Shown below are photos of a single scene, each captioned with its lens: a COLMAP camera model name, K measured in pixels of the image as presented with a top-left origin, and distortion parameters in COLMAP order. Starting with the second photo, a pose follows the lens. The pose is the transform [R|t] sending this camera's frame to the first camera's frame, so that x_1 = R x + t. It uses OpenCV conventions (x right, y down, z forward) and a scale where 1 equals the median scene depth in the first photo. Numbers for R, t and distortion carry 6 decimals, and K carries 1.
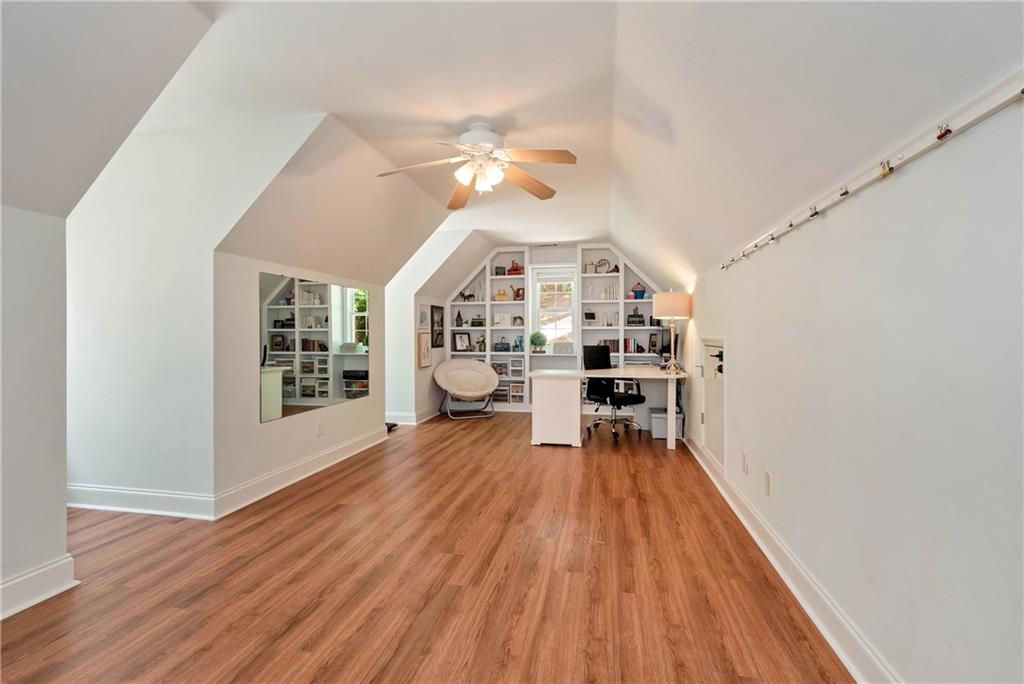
lens RADIAL K [[464.9, 0, 512.3], [0, 464.9, 336.9], [0, 0, 1]] dist [-0.000848, -0.000100]
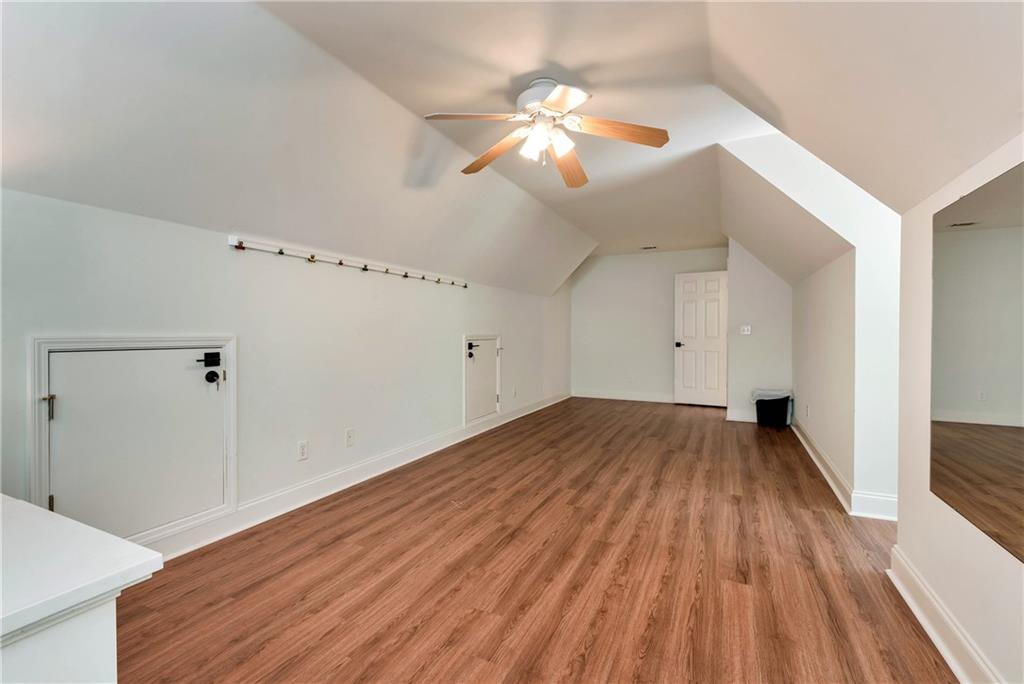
lens RADIAL K [[464.9, 0, 511.4], [0, 464.9, 338.5], [0, 0, 1]] dist [-0.000848, -0.000100]
pose [[-0.971285, -0.004760, 0.237873, -0.252479], [-0.000464, 0.999836, 0.018110, -0.007612], [-0.237920, 0.017480, -0.971127, 2.199089]]
